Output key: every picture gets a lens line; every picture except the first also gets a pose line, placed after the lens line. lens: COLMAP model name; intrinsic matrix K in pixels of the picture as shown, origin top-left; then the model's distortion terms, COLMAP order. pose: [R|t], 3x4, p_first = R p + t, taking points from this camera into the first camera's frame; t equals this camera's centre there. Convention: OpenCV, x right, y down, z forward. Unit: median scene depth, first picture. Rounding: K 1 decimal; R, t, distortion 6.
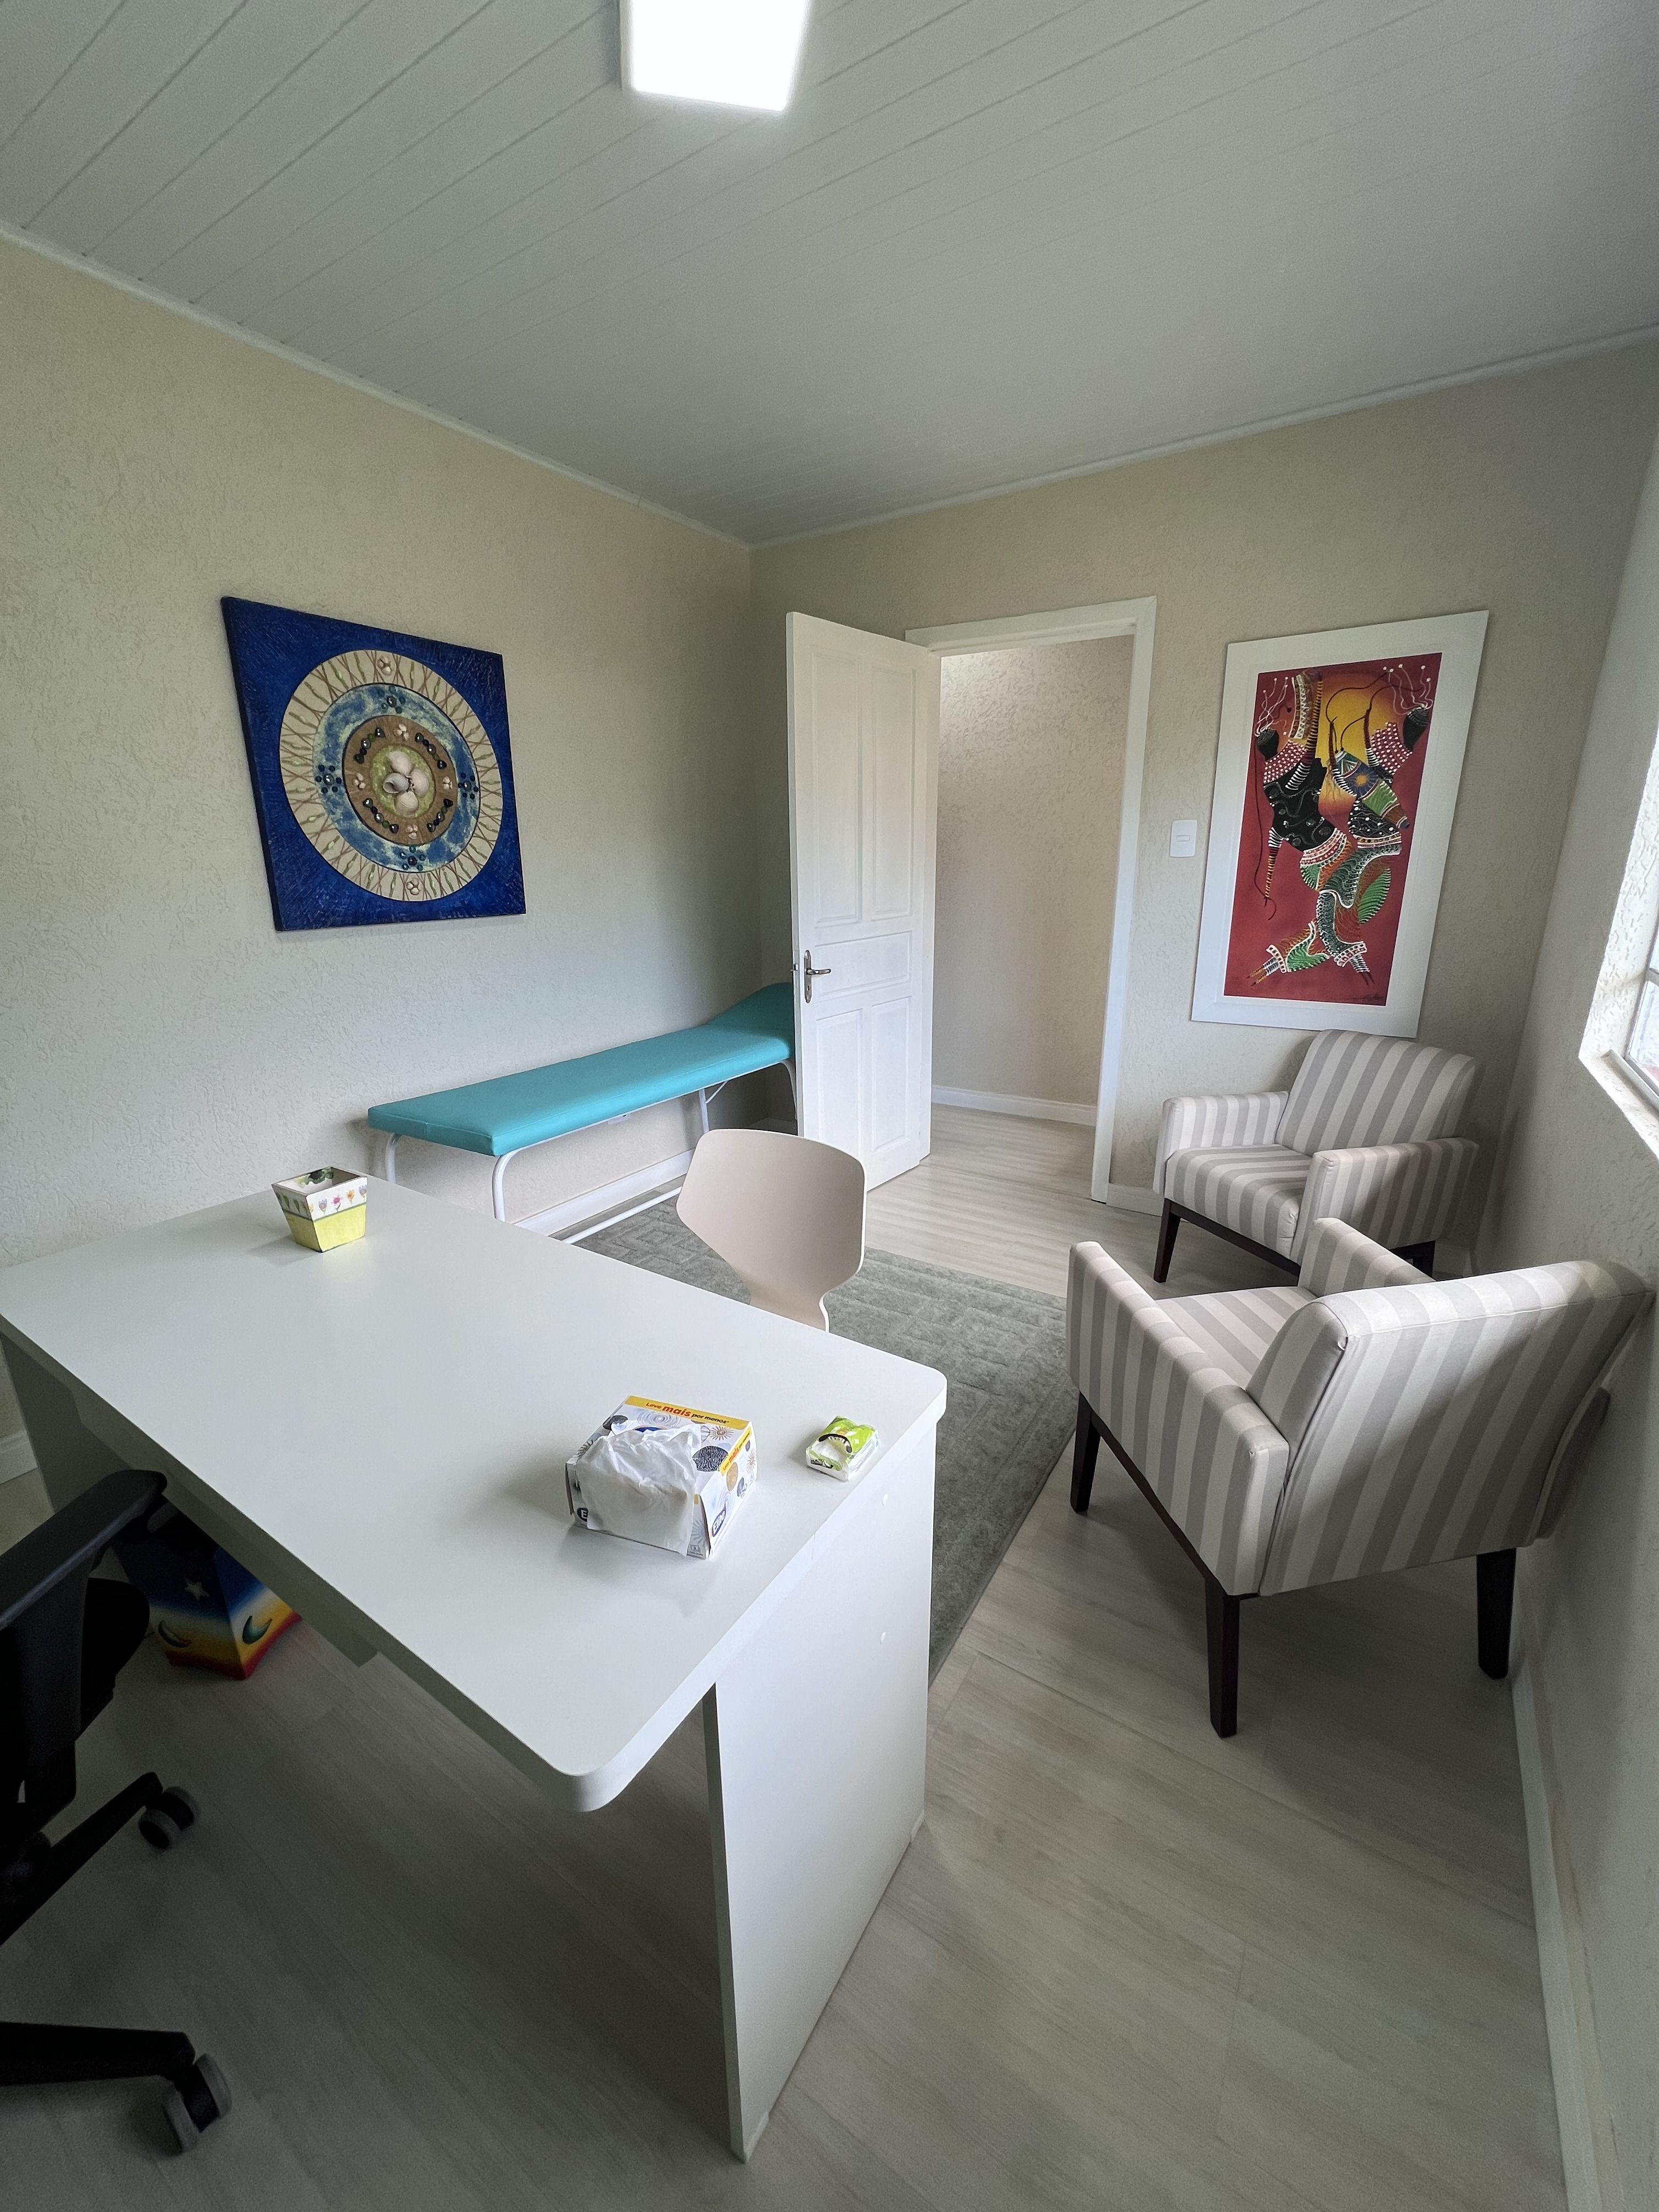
lens RADIAL K [[883.2, 0, 827.0], [0, 883.2, 1104.7], [0, 0, 1]] dist [0.000622, 0.000051]
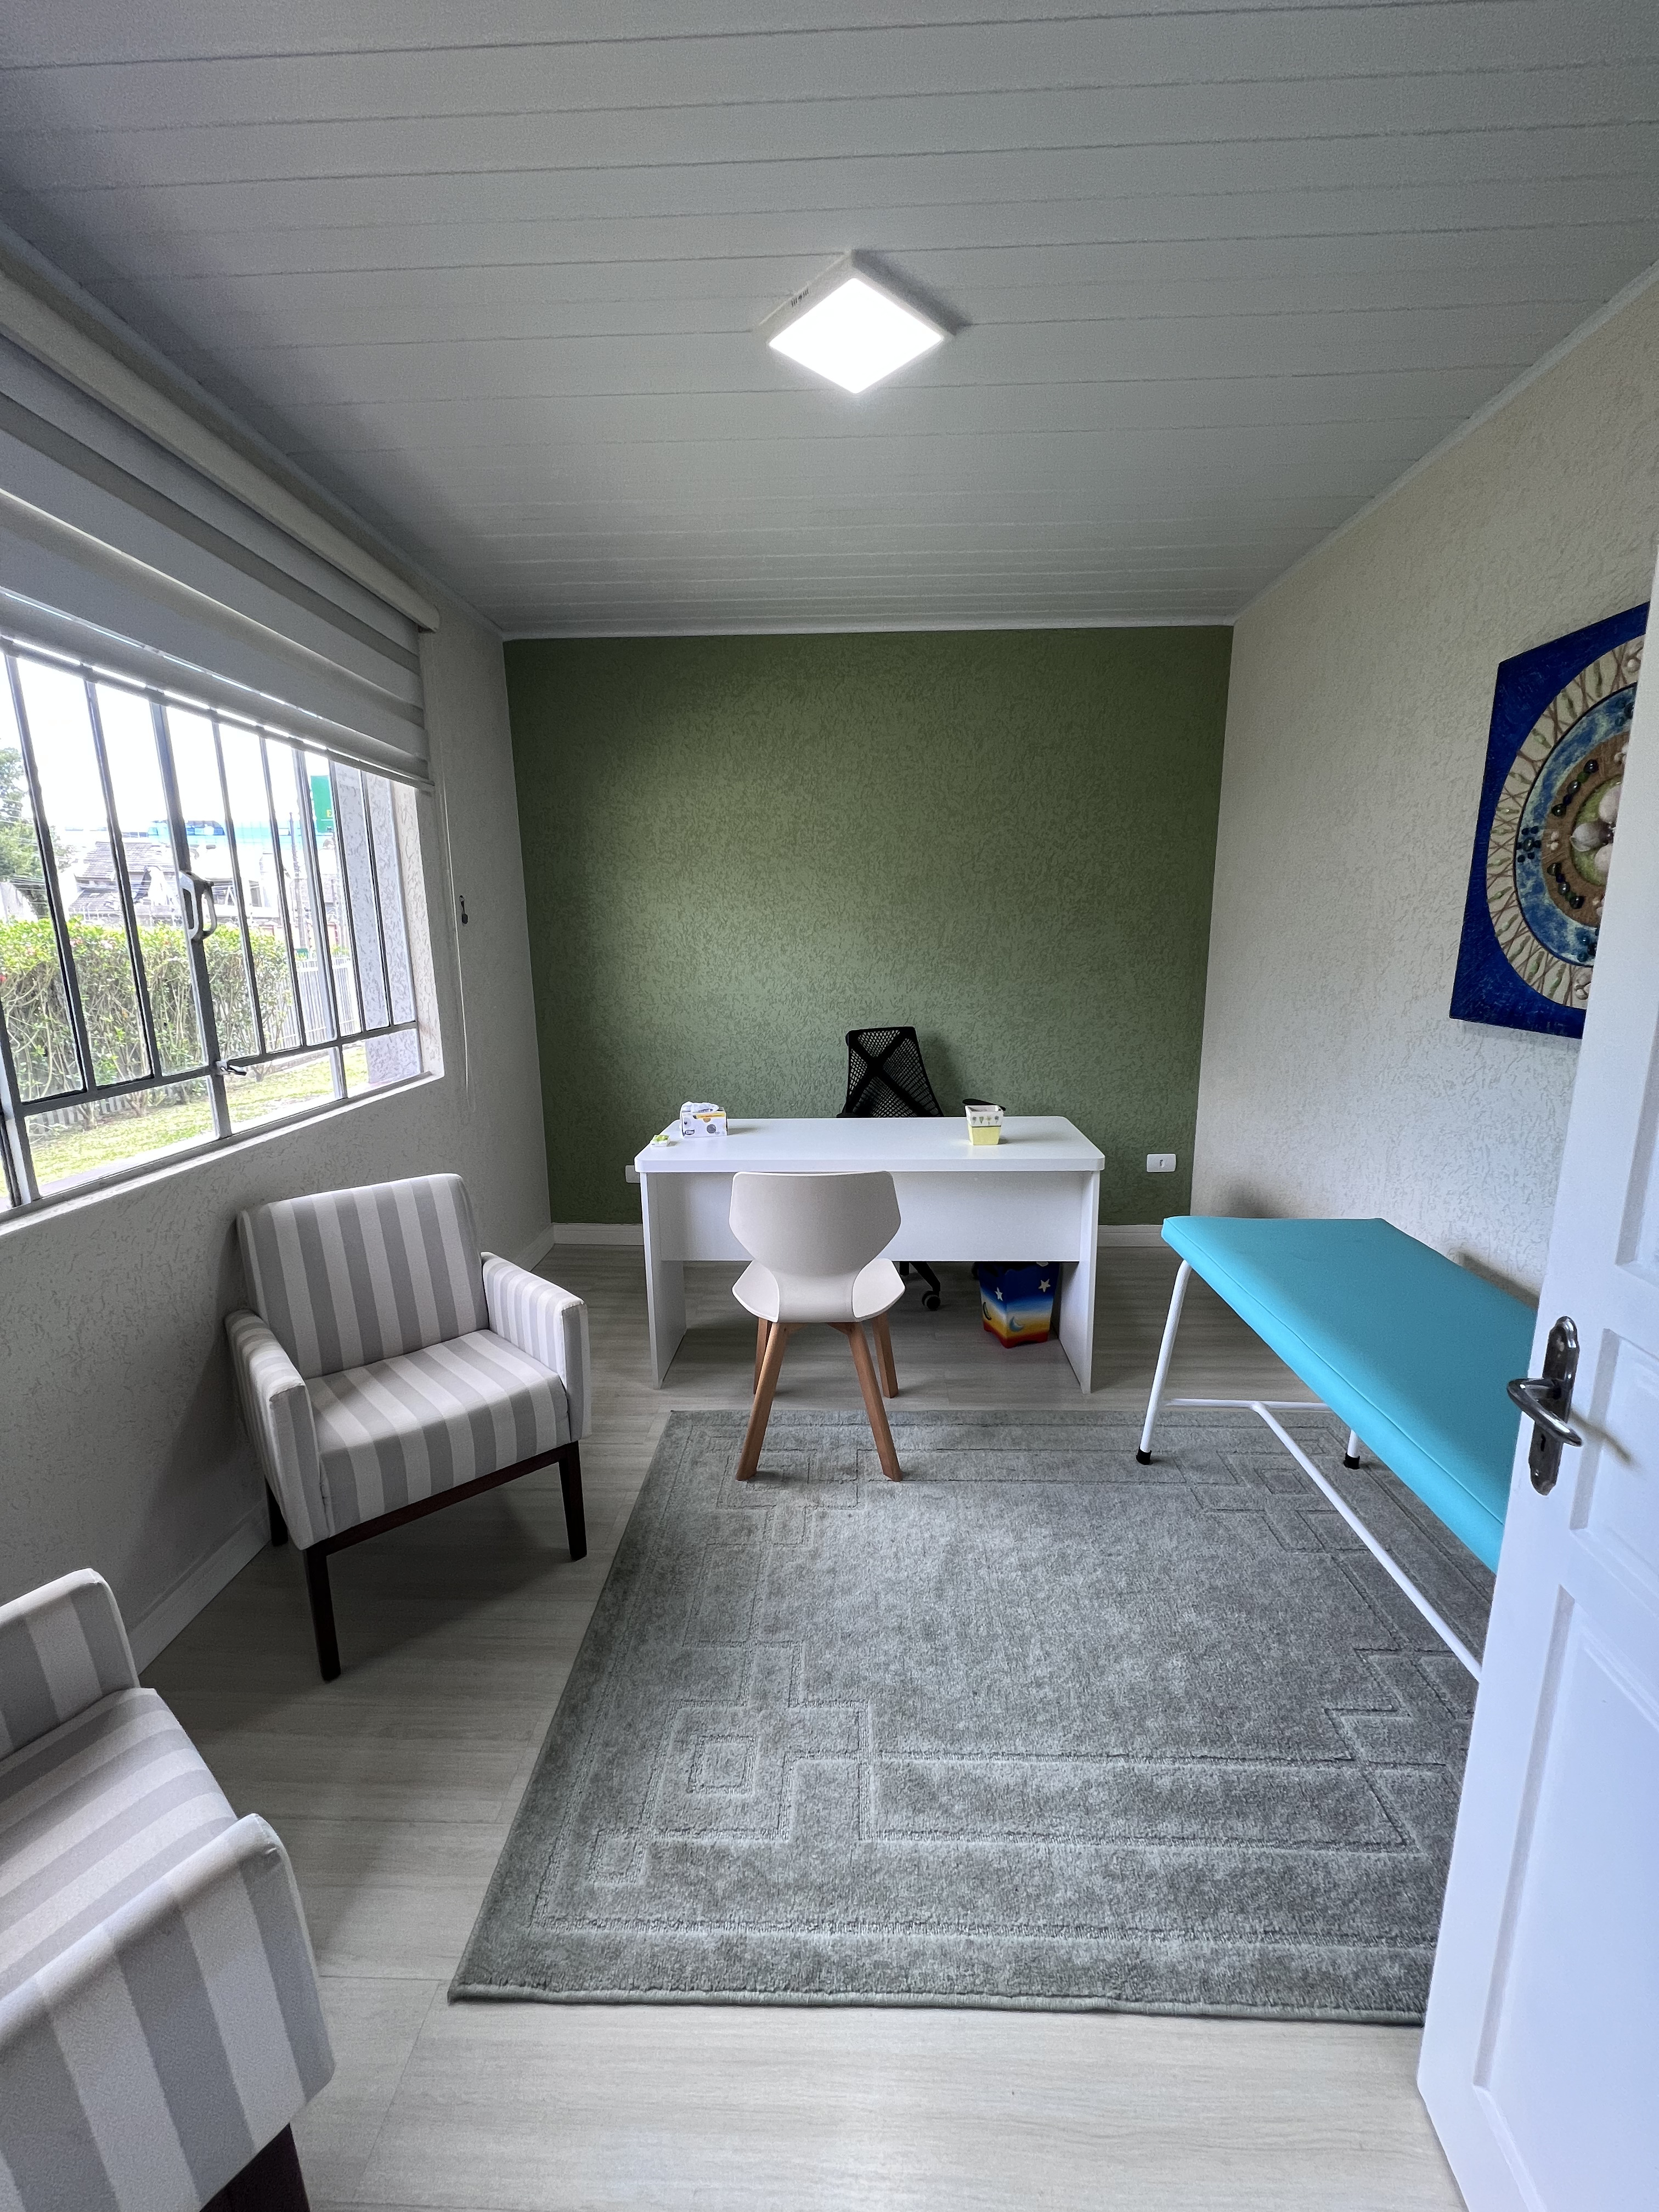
lens RADIAL K [[883.2, 0, 831.4], [0, 883.2, 1113.2], [0, 0, 1]] dist [0.000622, 0.000051]
pose [[-0.856673, 0.123722, -0.500804, 0.396534], [-0.125214, 0.891909, 0.434534, -0.418343], [0.500433, 0.434961, -0.748583, 1.381968]]
